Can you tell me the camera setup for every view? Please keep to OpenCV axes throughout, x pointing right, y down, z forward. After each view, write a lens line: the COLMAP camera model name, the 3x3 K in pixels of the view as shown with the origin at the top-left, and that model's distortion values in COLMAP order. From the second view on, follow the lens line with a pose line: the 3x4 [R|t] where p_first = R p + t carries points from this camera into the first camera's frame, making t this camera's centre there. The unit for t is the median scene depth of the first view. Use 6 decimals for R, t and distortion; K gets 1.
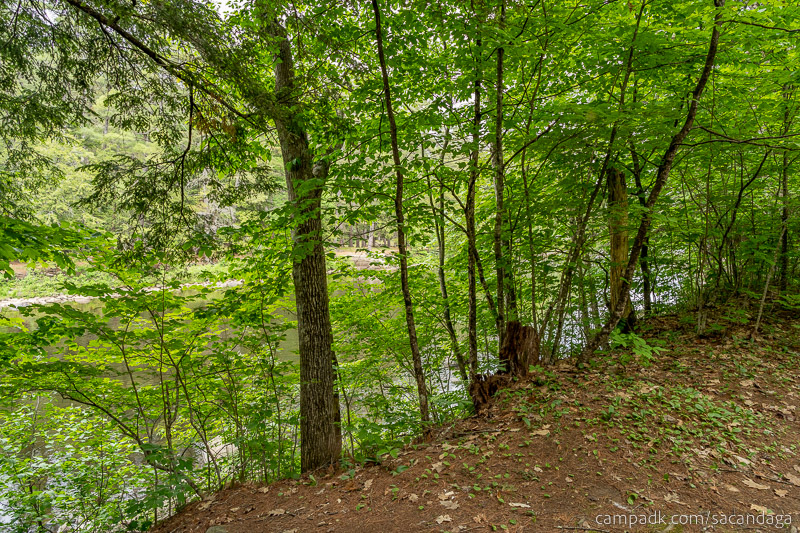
lens RADIAL K [[530.3, 0, 401.7], [0, 530.3, 265.7], [0, 0, 1]] dist [-0.007060, 0.005723]
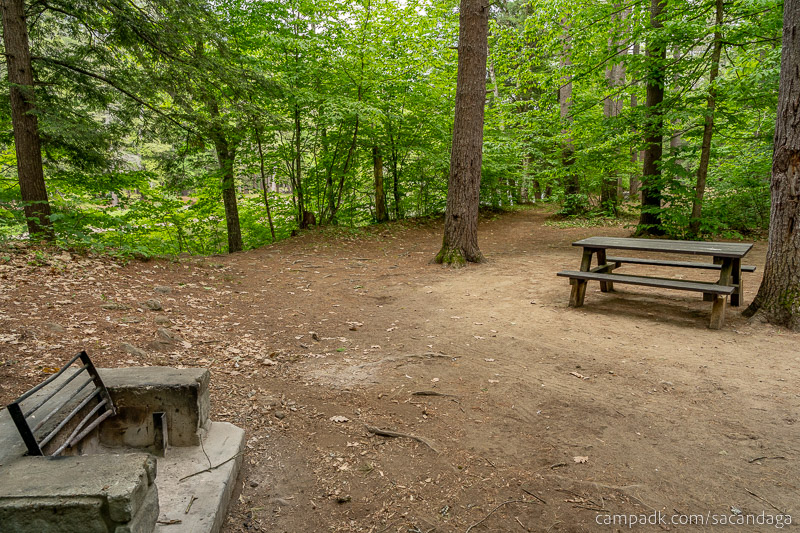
lens RADIAL K [[530.3, 0, 400.5], [0, 530.3, 273.5], [0, 0, 1]] dist [-0.007060, 0.005723]
pose [[0.987190, -0.031567, 0.156394, 0.251552], [0.013947, 0.993553, 0.112503, 0.124929], [-0.158937, -0.108881, 0.981267, -1.847254]]
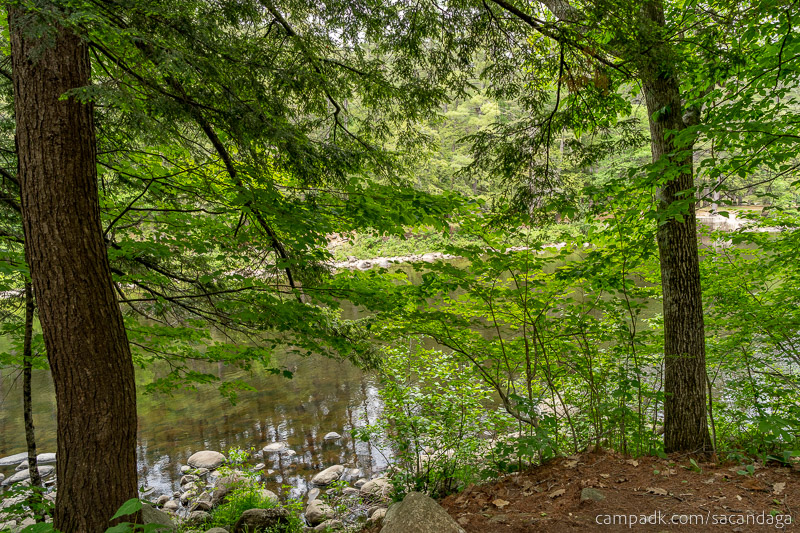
lens RADIAL K [[530.3, 0, 399.4], [0, 530.3, 263.2], [0, 0, 1]] dist [-0.007060, 0.005723]
pose [[0.827632, 0.028710, -0.560536, -0.068580], [0.007064, 0.998079, 0.061551, 0.003205], [0.561226, -0.054901, 0.825840, -0.001858]]
